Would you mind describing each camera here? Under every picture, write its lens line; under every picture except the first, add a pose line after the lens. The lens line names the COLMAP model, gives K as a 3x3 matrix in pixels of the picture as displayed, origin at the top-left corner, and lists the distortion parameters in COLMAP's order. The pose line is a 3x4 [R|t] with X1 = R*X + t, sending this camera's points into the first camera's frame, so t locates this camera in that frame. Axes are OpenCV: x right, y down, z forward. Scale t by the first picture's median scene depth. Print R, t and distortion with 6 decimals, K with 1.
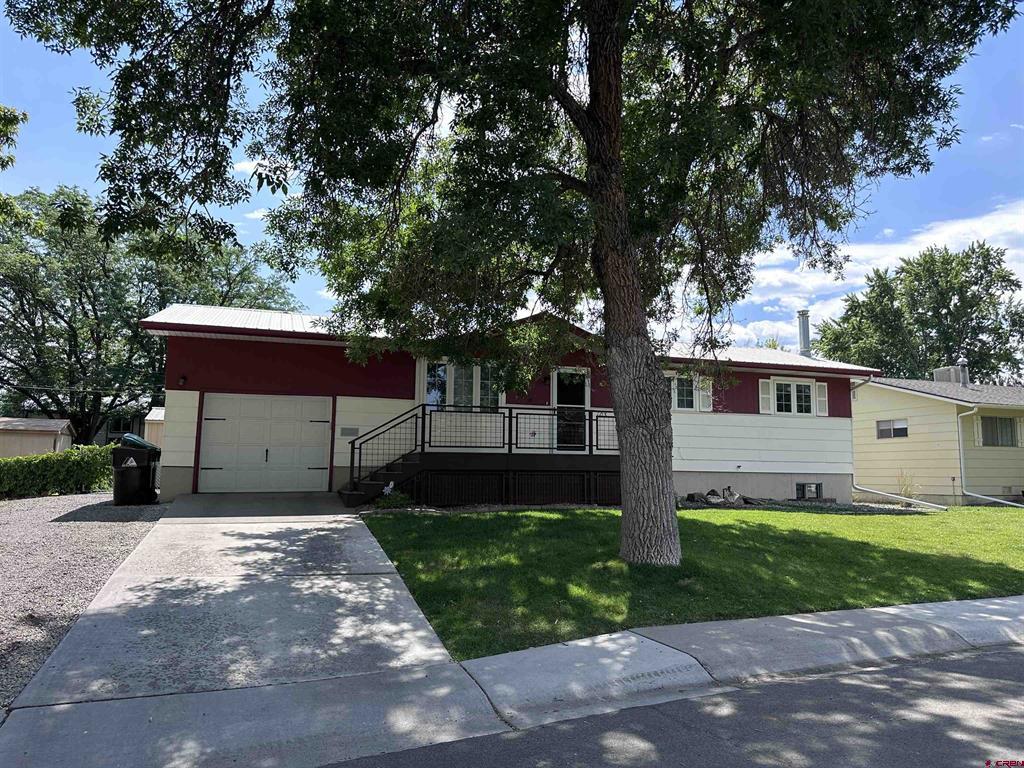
lens RADIAL K [[706.5, 0, 512.0], [0, 706.5, 380.3], [0, 0, 1]] dist [0.037985, -0.013460]
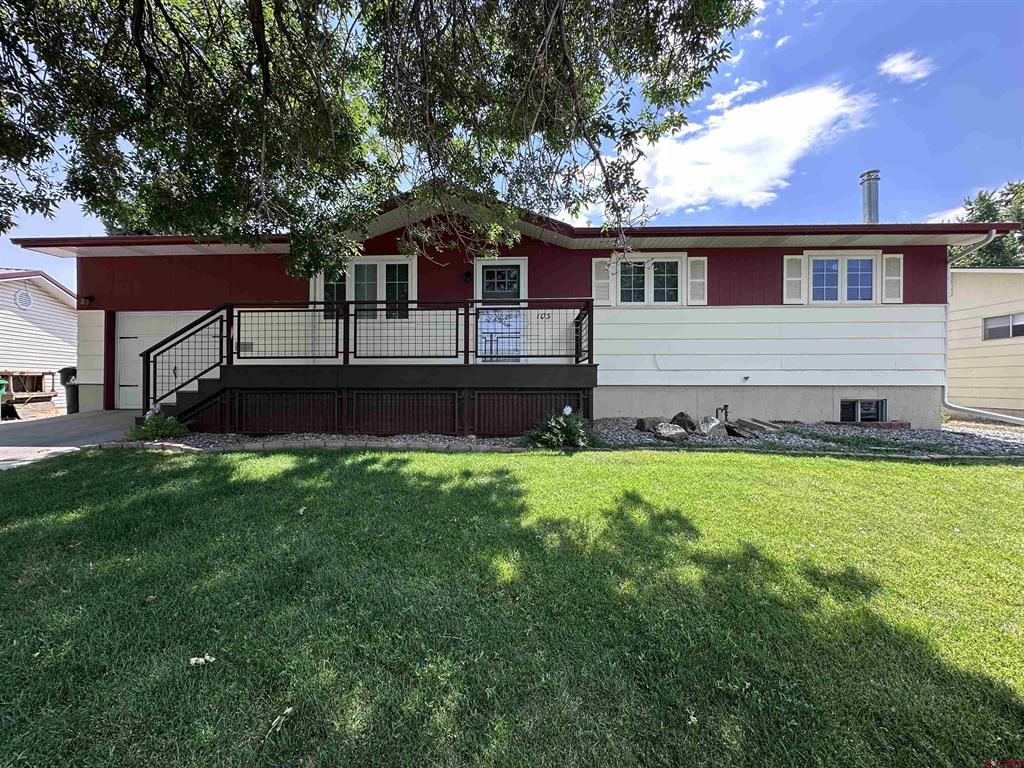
lens RADIAL K [[413.8, 0, 506.6], [0, 413.8, 382.0], [0, 0, 1]] dist [-0.004347, 0.000725]
pose [[0.936057, -0.012065, -0.351640, 0.236748], [0.054128, 0.992453, 0.110035, 0.064635], [0.347659, -0.122033, 0.929646, 0.513020]]
